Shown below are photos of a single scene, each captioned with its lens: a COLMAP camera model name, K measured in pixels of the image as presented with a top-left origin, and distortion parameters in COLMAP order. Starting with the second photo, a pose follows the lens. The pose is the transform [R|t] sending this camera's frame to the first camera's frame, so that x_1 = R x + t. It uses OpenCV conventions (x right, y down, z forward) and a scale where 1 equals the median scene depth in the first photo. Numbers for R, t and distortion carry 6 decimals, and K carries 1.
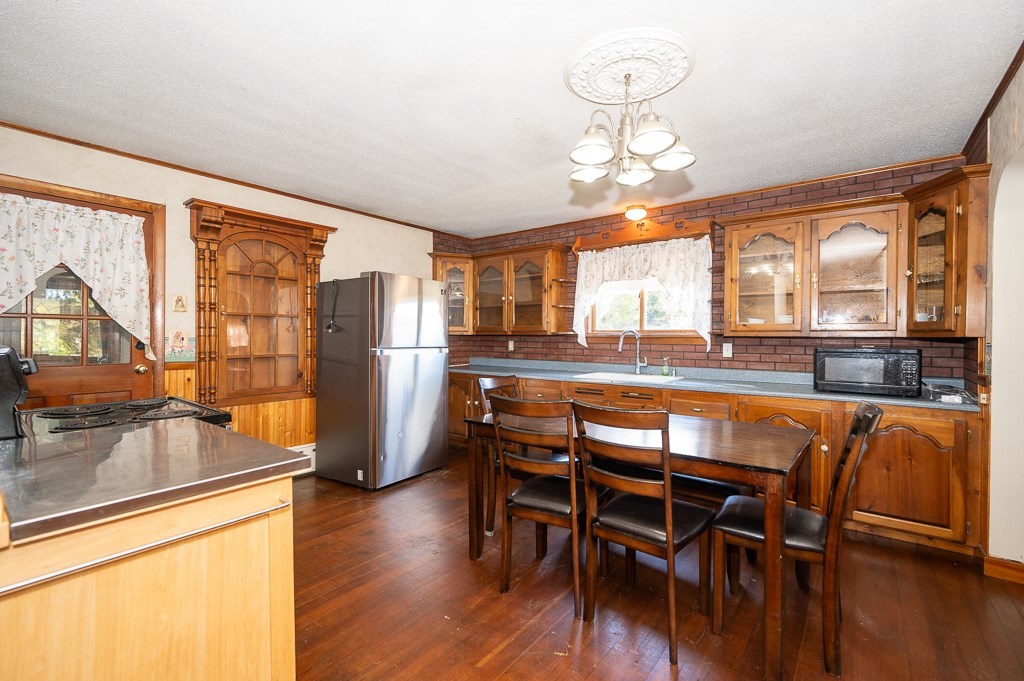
lens RADIAL K [[444.7, 0, 510.9], [0, 444.7, 338.2], [0, 0, 1]] dist [0.001459, -0.000661]
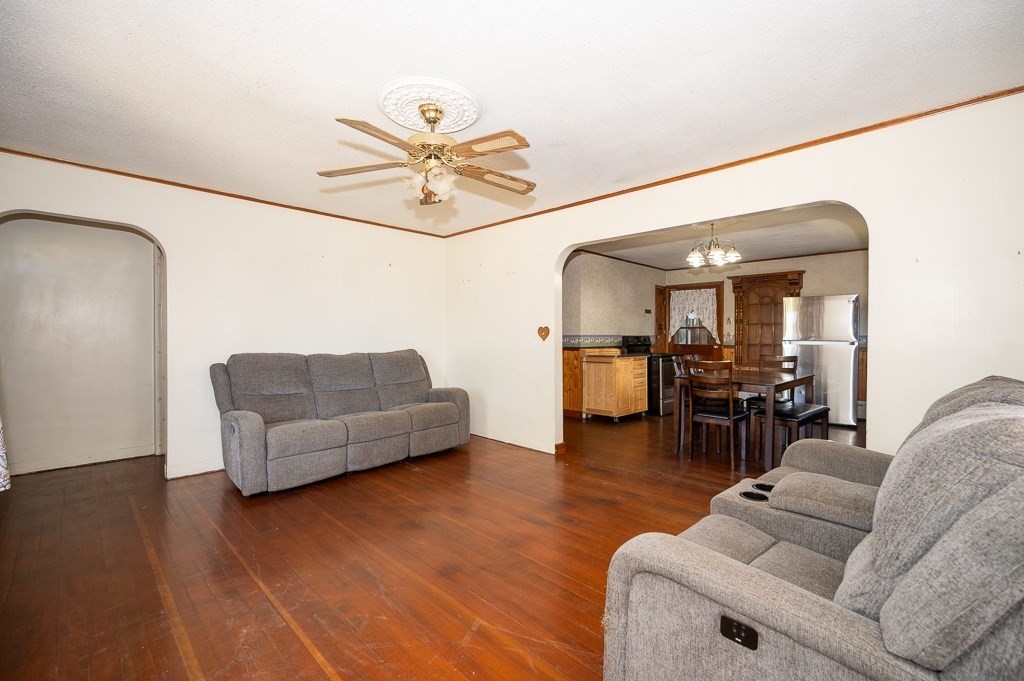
lens RADIAL K [[447.5, 0, 510.7], [0, 447.5, 339.2], [0, 0, 1]] dist [-0.000565, -0.000021]
pose [[-0.110672, 0.006328, -0.993837, 1.416357], [-0.008697, 0.999935, 0.007335, 0.011872], [0.993819, 0.009456, -0.110610, 0.083558]]
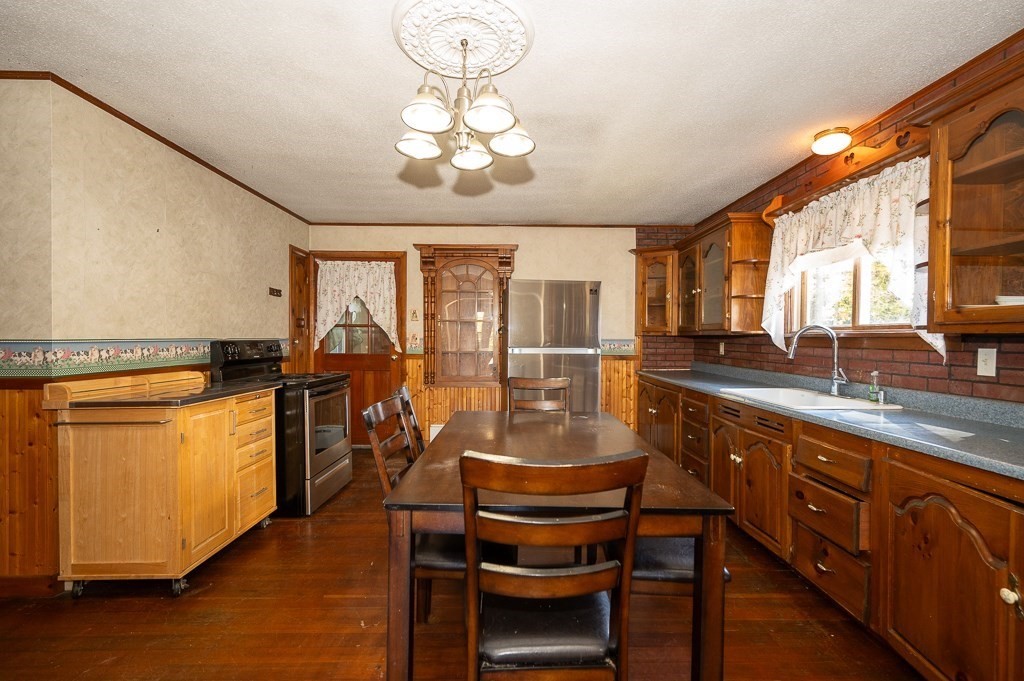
lens RADIAL K [[444.7, 0, 512.4], [0, 444.7, 341.9], [0, 0, 1]] dist [0.001459, -0.000661]
pose [[0.627439, 0.005703, -0.778645, 0.506104], [-0.004833, 0.999982, 0.003430, 0.004727], [0.778651, 0.001611, 0.627455, 0.252905]]
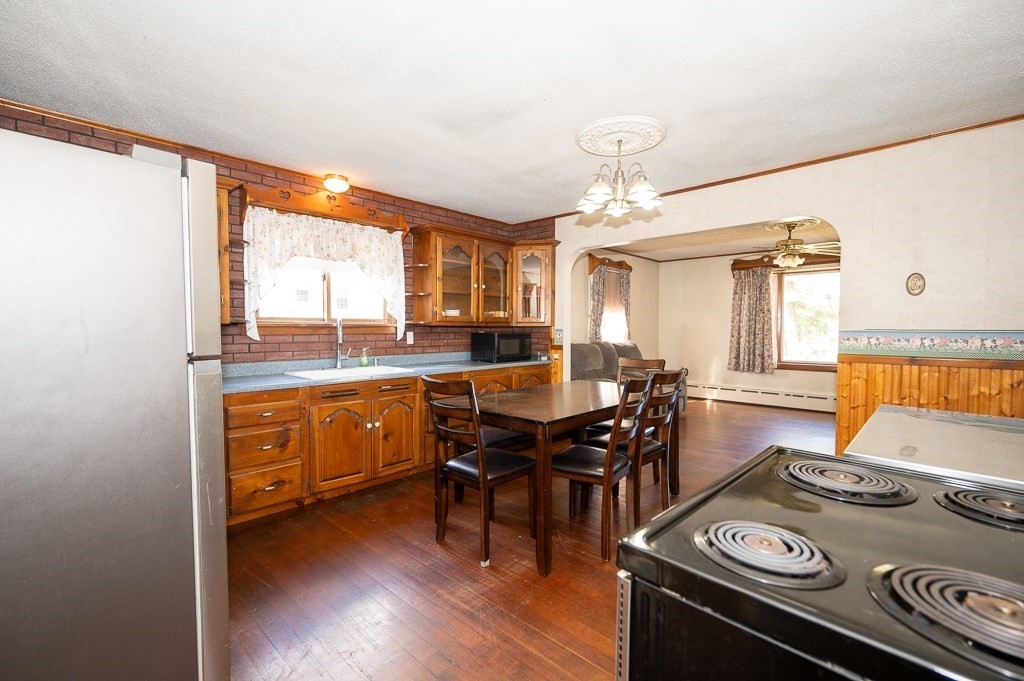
lens RADIAL K [[444.7, 0, 510.1], [0, 444.7, 340.6], [0, 0, 1]] dist [0.001459, -0.000661]
pose [[0.101923, -0.029862, 0.994344, -0.573274], [0.007638, 0.999543, 0.029236, 0.002358], [-0.994763, 0.004615, 0.102105, 0.590598]]
